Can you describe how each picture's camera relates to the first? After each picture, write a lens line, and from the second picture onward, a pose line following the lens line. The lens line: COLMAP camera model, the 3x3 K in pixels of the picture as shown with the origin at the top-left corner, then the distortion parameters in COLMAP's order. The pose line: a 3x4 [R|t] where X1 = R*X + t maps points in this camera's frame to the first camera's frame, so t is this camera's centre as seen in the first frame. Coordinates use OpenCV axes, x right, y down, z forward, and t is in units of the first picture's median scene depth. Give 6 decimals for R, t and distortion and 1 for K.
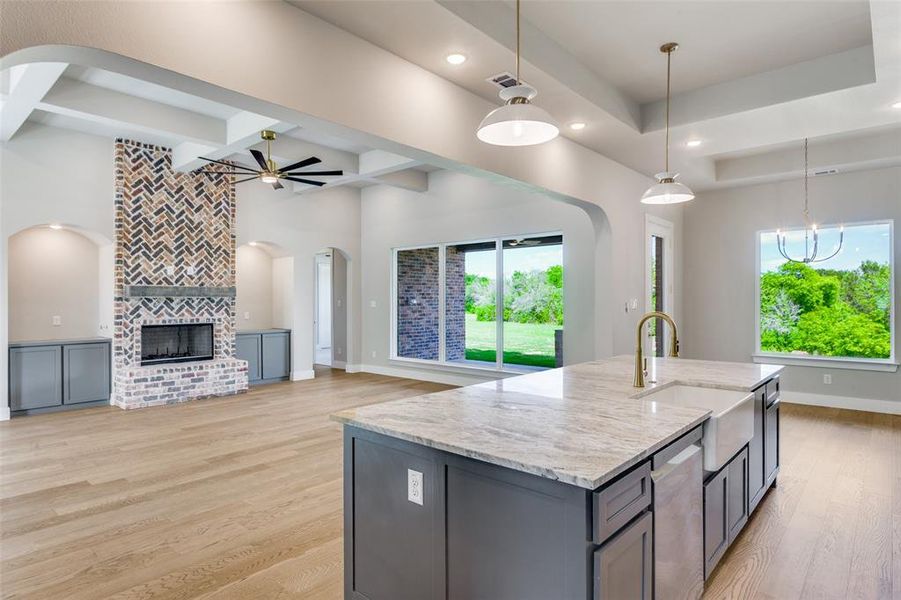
lens RADIAL K [[507.8, 0, 444.9], [0, 507.8, 300.3], [0, 0, 1]] dist [-0.002360, 0.000553]
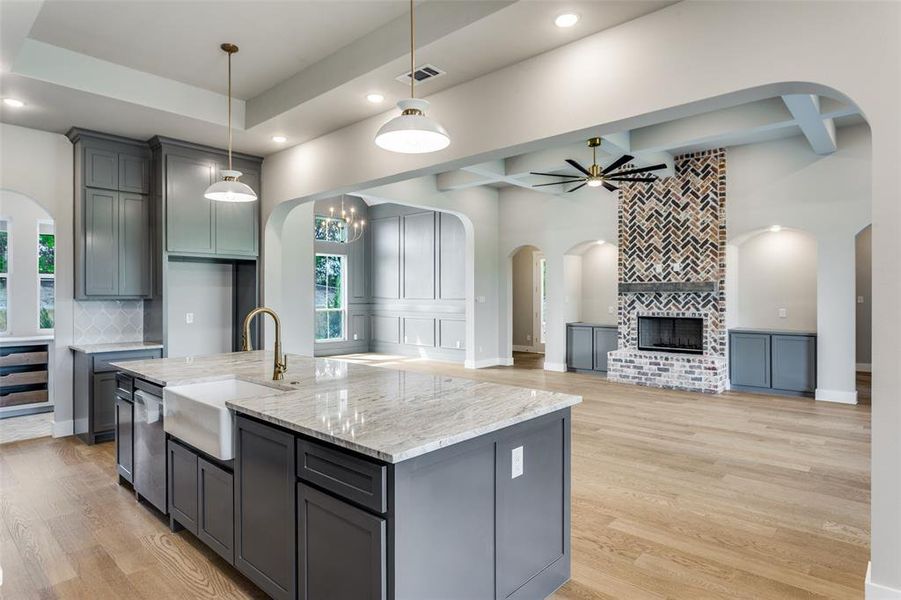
lens RADIAL K [[507.8, 0, 452.0], [0, 507.8, 294.4], [0, 0, 1]] dist [-0.002360, 0.000553]
pose [[-0.001116, 0.002080, -0.999997, 0.557669], [0.002273, 0.999995, 0.002078, -0.004717], [0.999997, -0.002270, -0.001121, 0.529744]]
